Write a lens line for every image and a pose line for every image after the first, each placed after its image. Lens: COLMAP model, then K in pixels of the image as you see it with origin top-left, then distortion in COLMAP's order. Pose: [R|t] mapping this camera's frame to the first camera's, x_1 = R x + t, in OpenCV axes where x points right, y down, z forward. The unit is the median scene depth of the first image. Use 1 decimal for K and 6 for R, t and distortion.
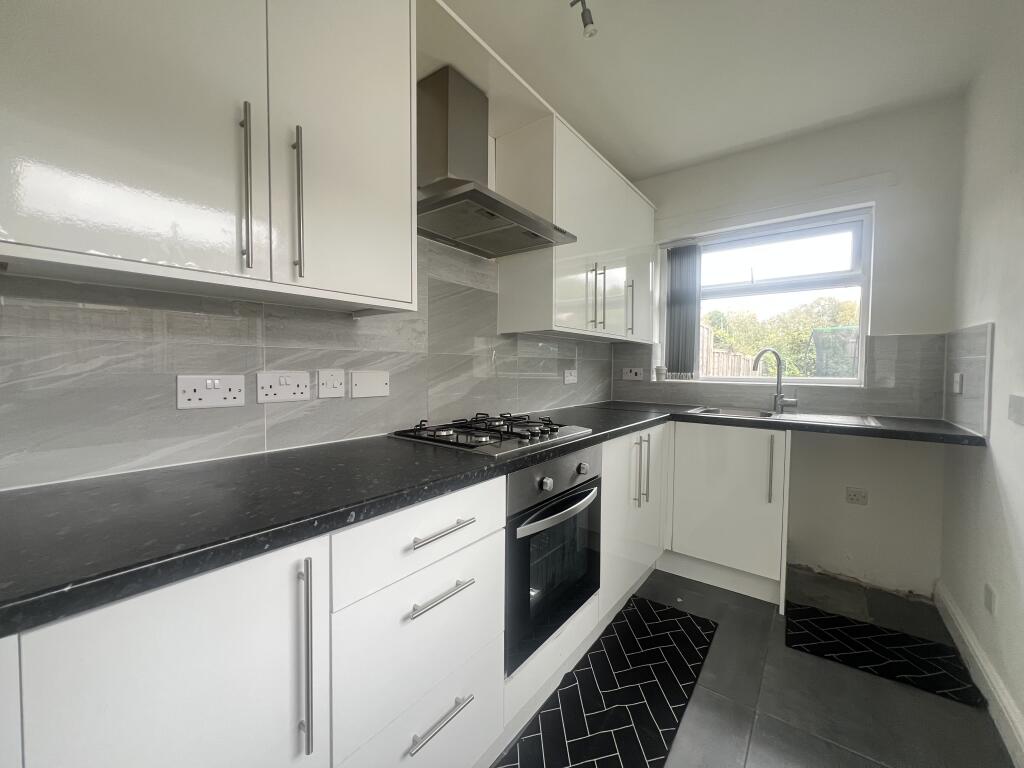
lens RADIAL K [[409.4, 0, 512.0], [0, 409.4, 384.0], [0, 0, 1]] dist [-0.000598, -0.000221]
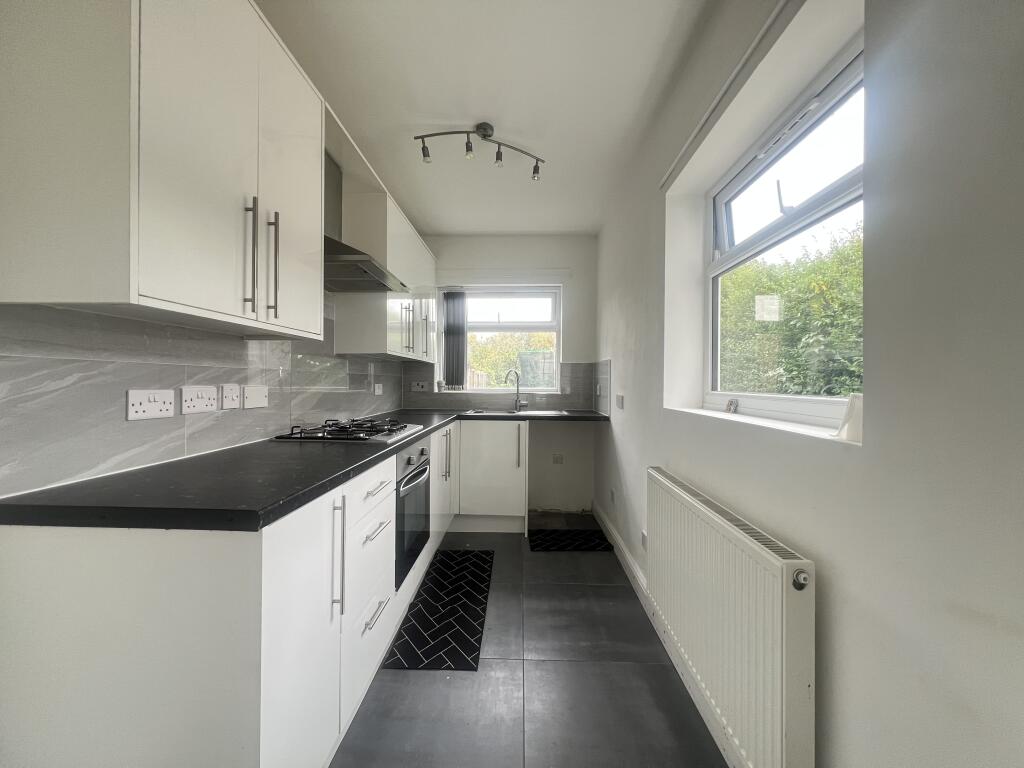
lens RADIAL K [[414.4, 0, 512.0], [0, 414.4, 384.0], [0, 0, 1]] dist [-0.000477, -0.000030]
pose [[0.808209, -0.003727, 0.588884, -0.376305], [0.021867, 0.999480, -0.023685, 0.006709], [-0.588489, 0.032020, 0.807871, -0.326208]]
